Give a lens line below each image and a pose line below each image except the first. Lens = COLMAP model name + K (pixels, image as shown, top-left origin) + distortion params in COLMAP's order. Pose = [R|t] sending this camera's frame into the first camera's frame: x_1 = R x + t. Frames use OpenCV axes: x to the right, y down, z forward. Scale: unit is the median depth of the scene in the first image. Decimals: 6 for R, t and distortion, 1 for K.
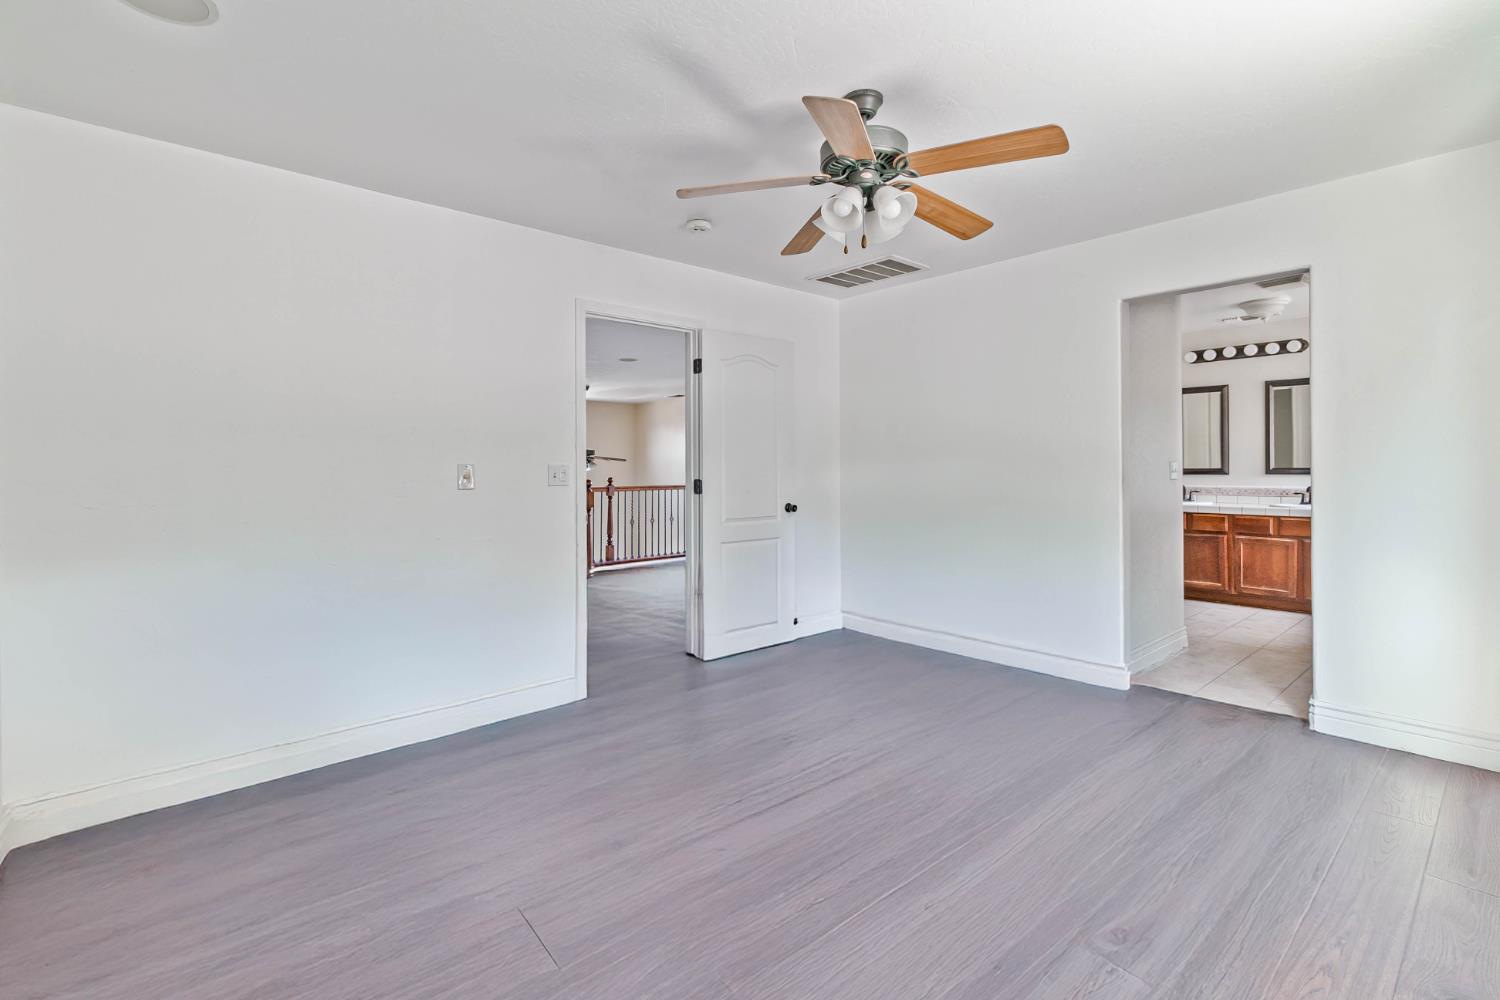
lens RADIAL K [[694.4, 0, 731.3], [0, 694.4, 458.2], [0, 0, 1]] dist [0.000019, 0.000182]
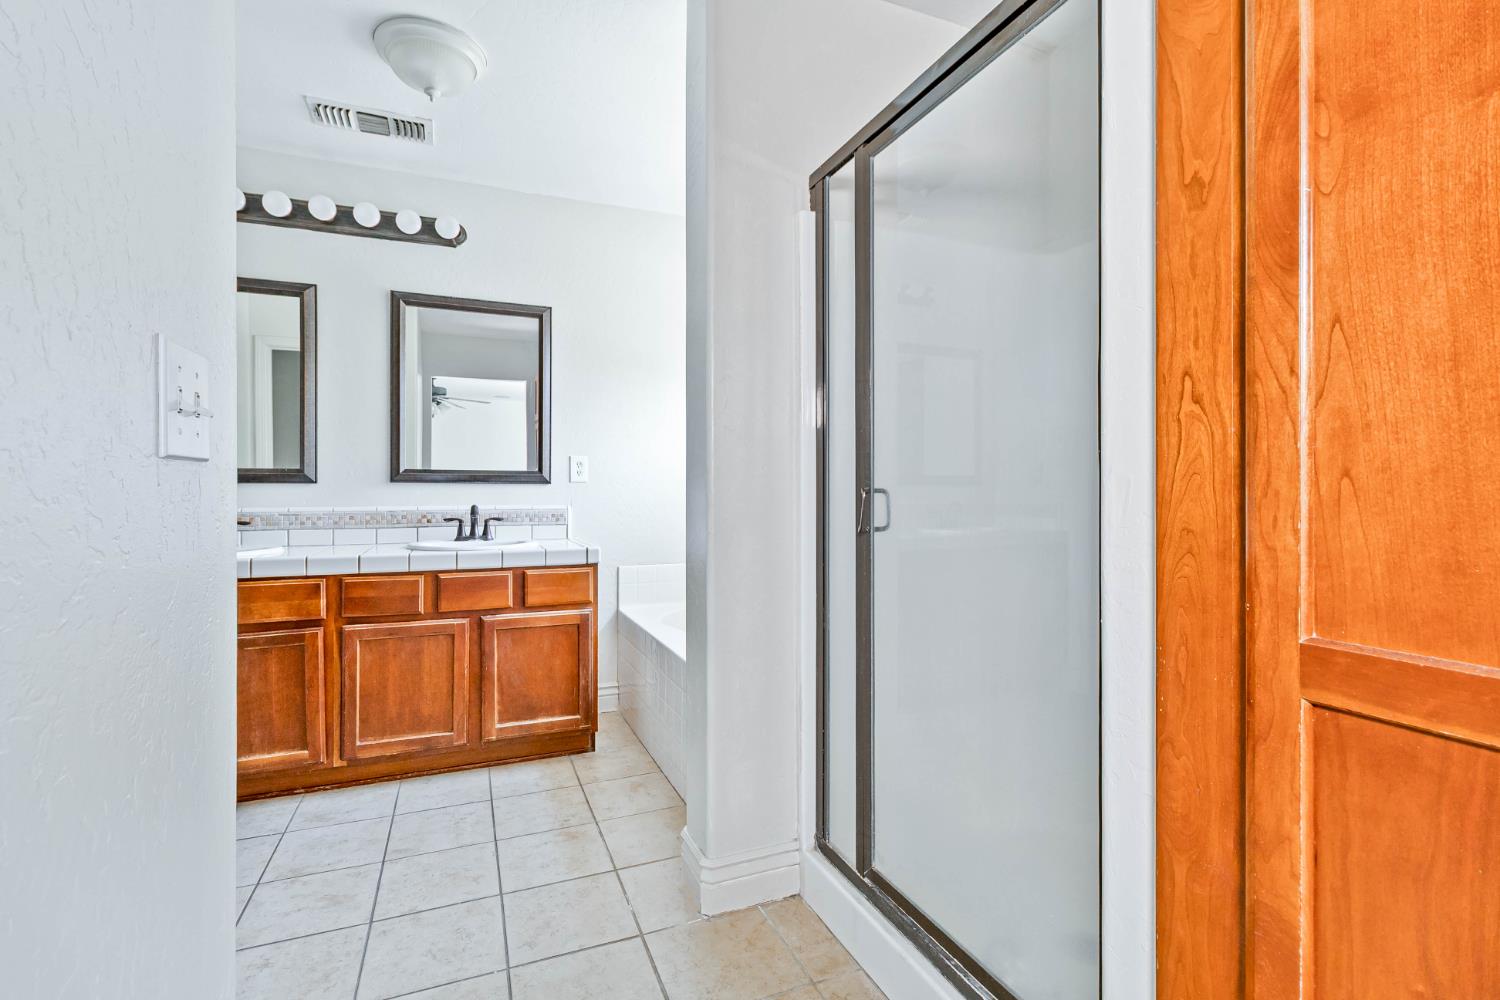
lens RADIAL K [[693.5, 0, 752.5], [0, 693.5, 491.6], [0, 0, 1]] dist [-0.001521, 0.000227]
pose [[0.307807, 0.005711, 0.951432, 0.397507], [-0.010170, 0.999945, -0.002712, 0.029125], [-0.951394, -0.008841, 0.307848, 0.626791]]
